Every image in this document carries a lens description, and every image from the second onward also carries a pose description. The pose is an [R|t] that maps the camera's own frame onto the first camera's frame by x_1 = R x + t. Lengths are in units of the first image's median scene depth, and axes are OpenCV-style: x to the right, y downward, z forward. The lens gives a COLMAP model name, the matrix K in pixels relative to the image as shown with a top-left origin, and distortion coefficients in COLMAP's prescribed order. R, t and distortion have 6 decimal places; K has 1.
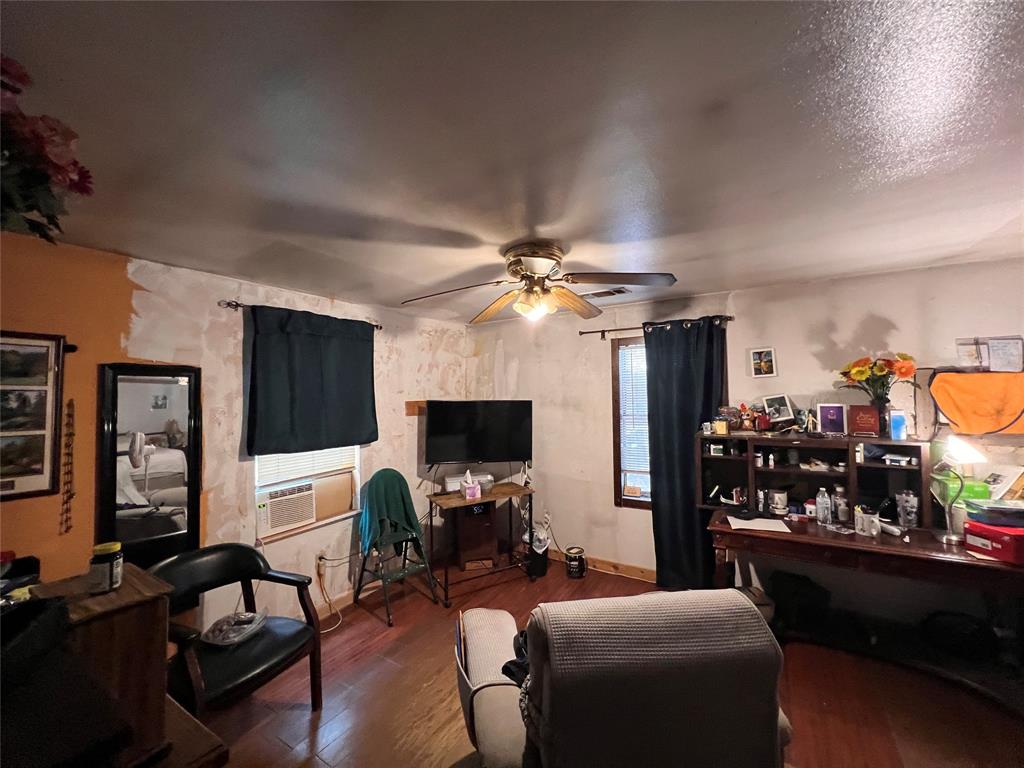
lens RADIAL K [[407.1, 0, 516.5], [0, 407.1, 383.4], [0, 0, 1]] dist [-0.005760, 0.000100]
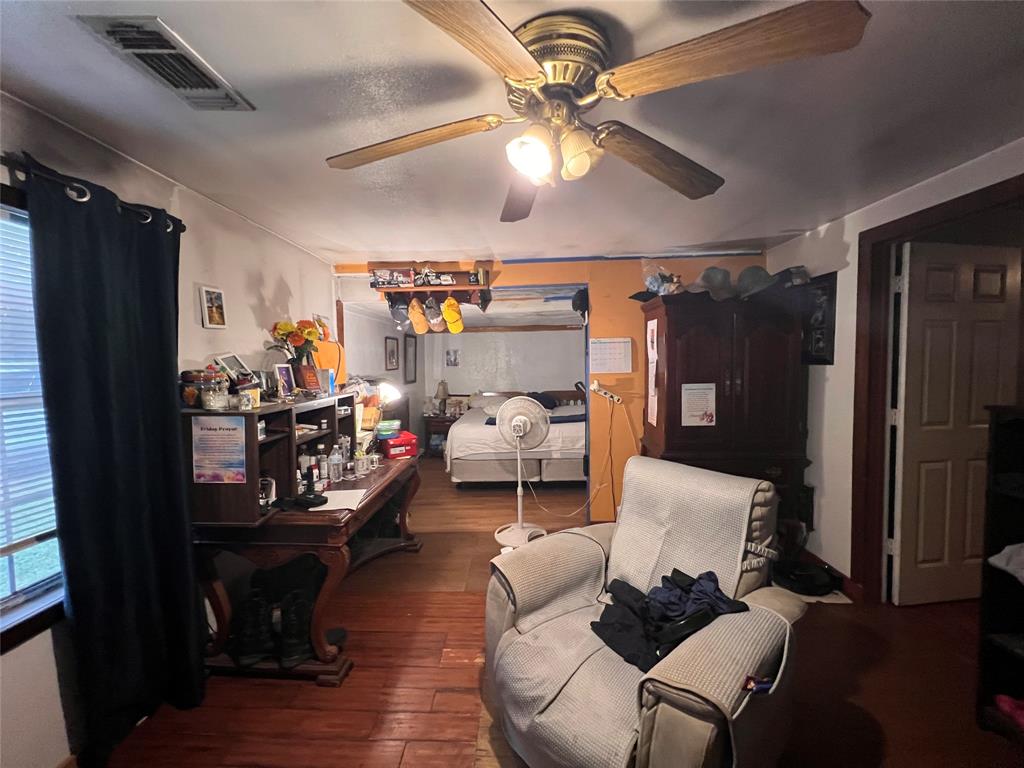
lens RADIAL K [[407.1, 0, 507.3], [0, 407.1, 382.0], [0, 0, 1]] dist [-0.005760, 0.000100]
pose [[-0.489428, -0.021392, 0.871781, -0.270950], [-0.007402, 0.999765, 0.020377, 0.061162], [-0.872012, 0.003520, -0.489471, 0.905751]]
